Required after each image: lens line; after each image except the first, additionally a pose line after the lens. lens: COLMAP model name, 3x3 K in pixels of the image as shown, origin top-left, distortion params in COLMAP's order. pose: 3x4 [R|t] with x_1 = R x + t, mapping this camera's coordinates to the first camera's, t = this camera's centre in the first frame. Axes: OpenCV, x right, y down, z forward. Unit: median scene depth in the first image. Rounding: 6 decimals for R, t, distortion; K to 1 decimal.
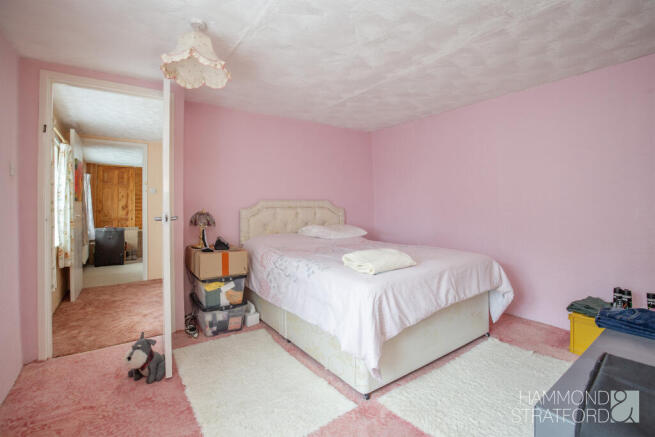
lens RADIAL K [[309.0, 0, 327.4], [0, 309.0, 216.0], [0, 0, 1]] dist [0.001628, -0.000344]
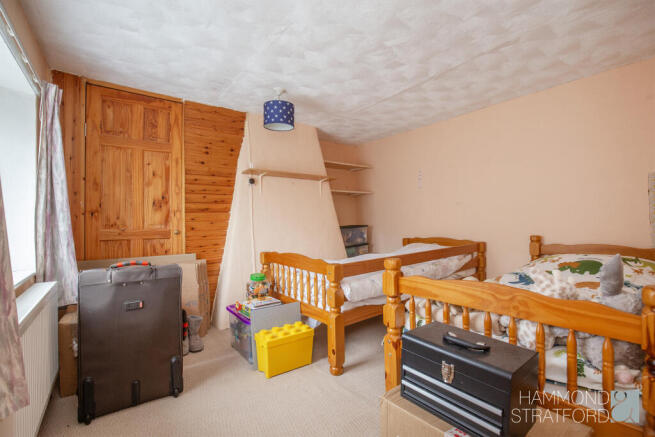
lens RADIAL K [[289.7, 0, 327.9], [0, 289.7, 219.9], [0, 0, 1]] dist [-0.002249, 0.000152]
pose [[0.998230, -0.010918, 0.058456, -0.470598], [0.011502, 0.999887, -0.009648, -0.001300], [-0.058344, 0.010303, 0.998243, 0.631934]]
